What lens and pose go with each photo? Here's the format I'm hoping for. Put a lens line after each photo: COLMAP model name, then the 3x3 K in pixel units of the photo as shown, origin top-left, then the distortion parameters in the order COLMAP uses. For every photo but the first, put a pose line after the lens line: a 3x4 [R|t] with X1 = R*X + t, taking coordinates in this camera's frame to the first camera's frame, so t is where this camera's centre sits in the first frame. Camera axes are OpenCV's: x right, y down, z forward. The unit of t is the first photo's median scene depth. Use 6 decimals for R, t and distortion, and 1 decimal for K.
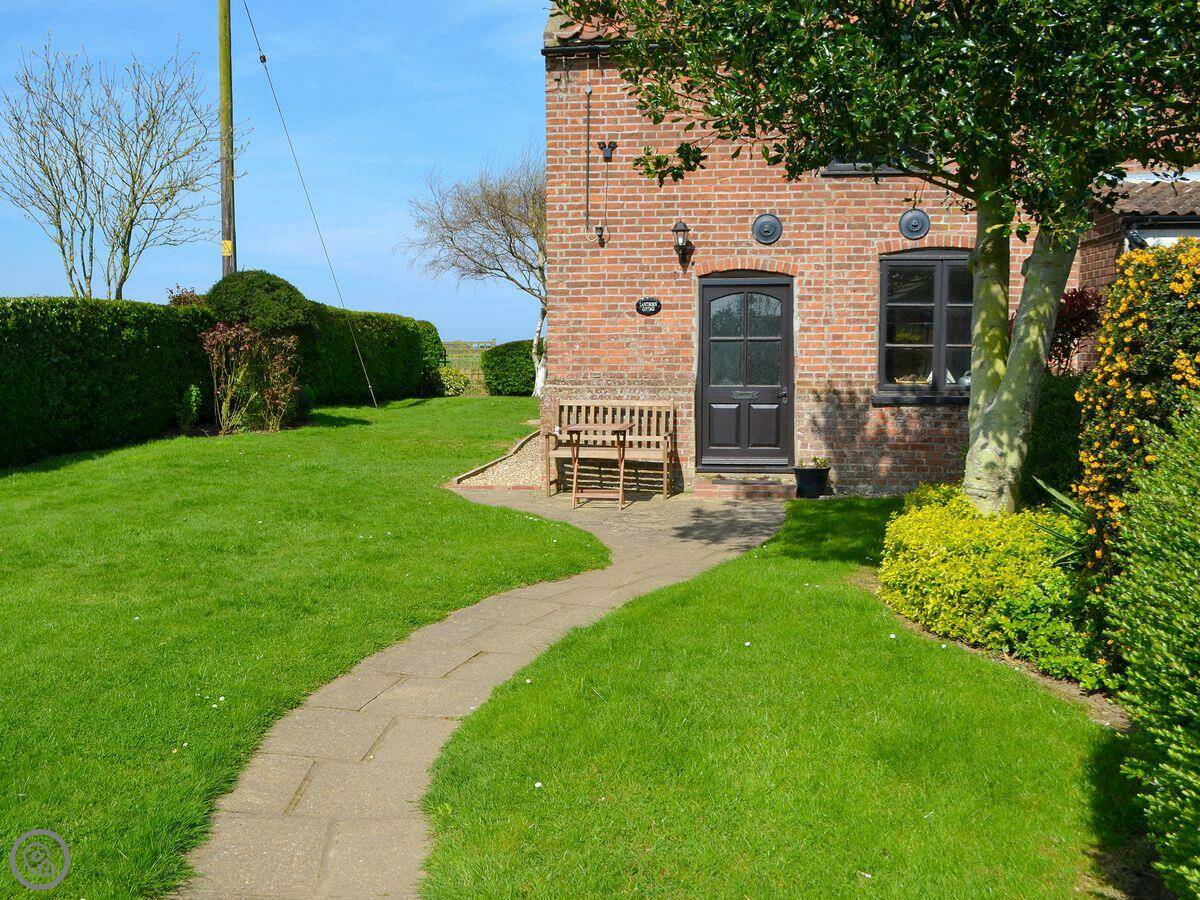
lens RADIAL K [[1395.0, 0, 601.0], [0, 1395.0, 456.0], [0, 0, 1]] dist [-0.030356, 0.000000]
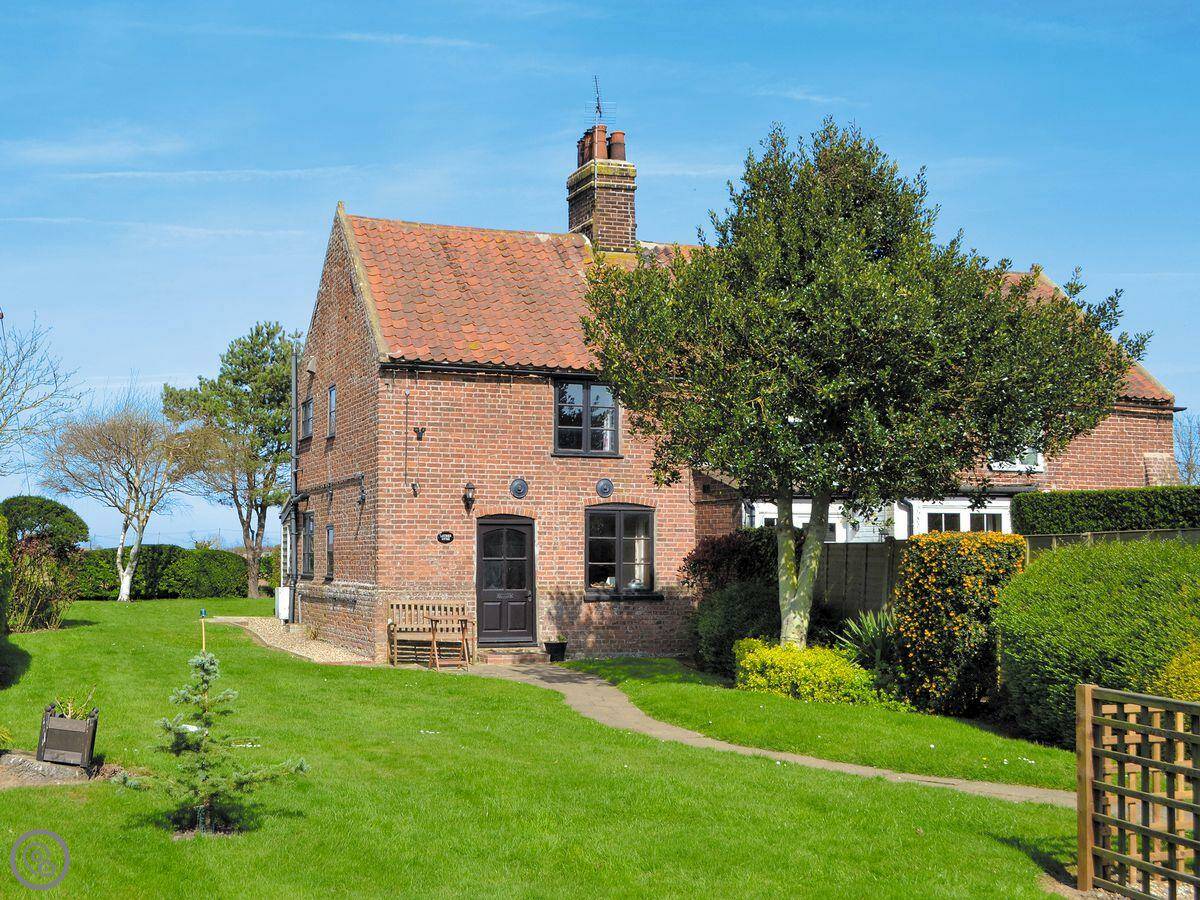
lens RADIAL K [[1395.0, 0, 598.3], [0, 1395.0, 447.9], [0, 0, 1]] dist [-0.030356, 0.000000]
pose [[0.870267, 0.041371, 0.490840, -0.567914], [0.032839, 0.989377, -0.141614, 0.015440], [-0.491485, 0.139360, 0.859664, -0.385316]]
